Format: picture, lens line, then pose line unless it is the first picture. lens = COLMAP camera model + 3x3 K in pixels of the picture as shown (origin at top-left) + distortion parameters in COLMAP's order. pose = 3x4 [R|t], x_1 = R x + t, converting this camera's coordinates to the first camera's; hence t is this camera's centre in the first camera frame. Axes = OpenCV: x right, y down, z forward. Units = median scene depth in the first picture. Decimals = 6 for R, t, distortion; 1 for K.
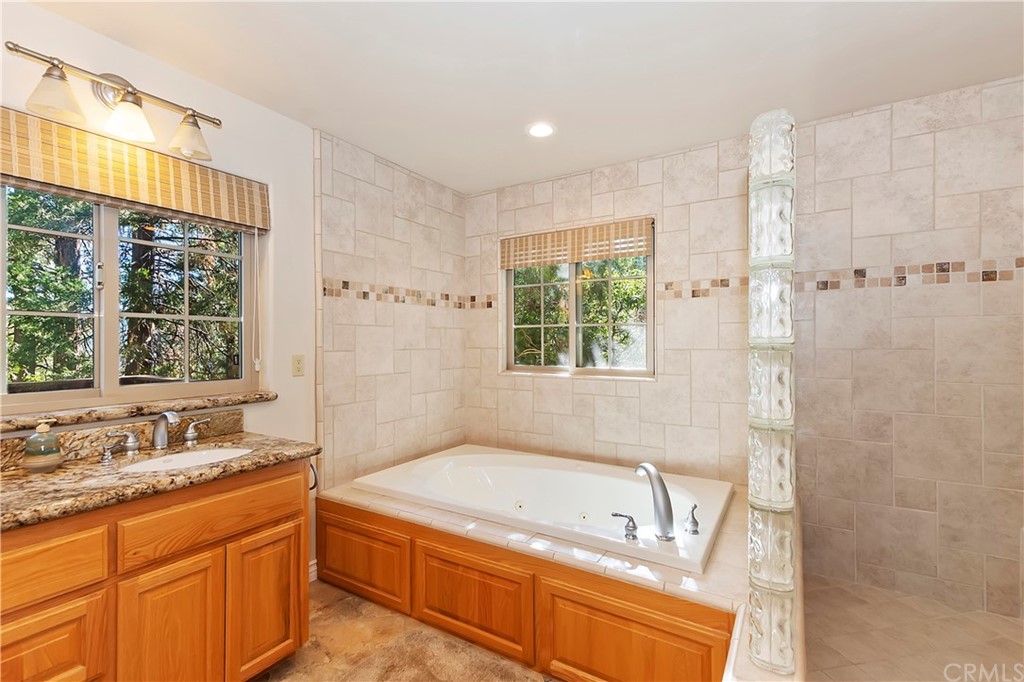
lens RADIAL K [[451.3, 0, 514.2], [0, 451.3, 352.7], [0, 0, 1]] dist [-0.000457, -0.000561]
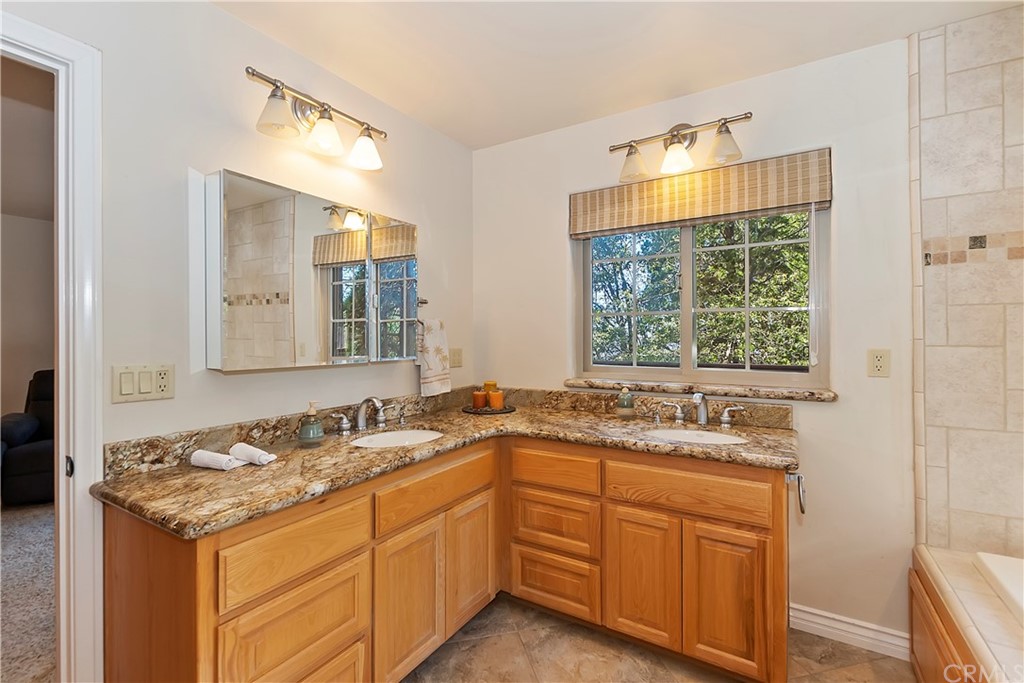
lens RADIAL K [[459.2, 0, 510.8], [0, 459.2, 346.7], [0, 0, 1]] dist [-0.002059, -0.000348]
pose [[-0.014101, 0.027618, -0.999519, 0.417081], [-0.019180, 0.999427, 0.027886, -0.012270], [0.999717, 0.019564, -0.013563, 0.525604]]
